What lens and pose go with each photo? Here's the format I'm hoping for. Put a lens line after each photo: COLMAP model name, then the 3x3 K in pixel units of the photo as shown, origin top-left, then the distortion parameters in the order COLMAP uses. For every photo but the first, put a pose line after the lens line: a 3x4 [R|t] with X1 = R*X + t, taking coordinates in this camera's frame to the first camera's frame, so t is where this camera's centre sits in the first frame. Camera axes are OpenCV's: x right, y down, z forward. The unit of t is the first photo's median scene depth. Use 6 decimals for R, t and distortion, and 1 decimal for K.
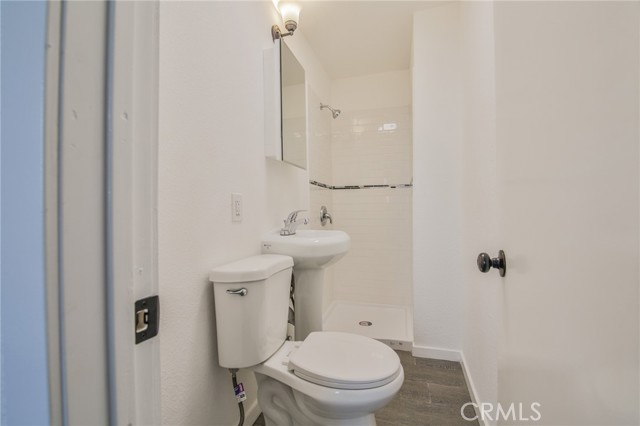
lens RADIAL K [[296.7, 0, 322.4], [0, 296.7, 206.6], [0, 0, 1]] dist [0.001117, -0.000476]
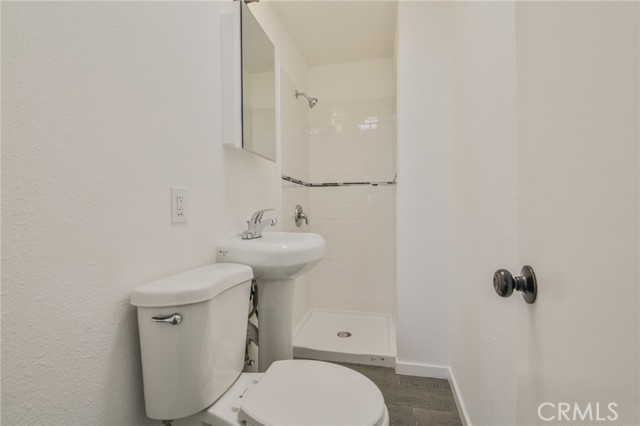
lens RADIAL K [[296.7, 0, 322.4], [0, 296.7, 206.6], [0, 0, 1]] dist [0.001117, -0.000476]
pose [[0.998067, 0.004829, 0.061959, 0.029696], [-0.004921, 0.999987, 0.001341, 0.002781], [-0.061952, -0.001643, 0.998078, 0.143677]]
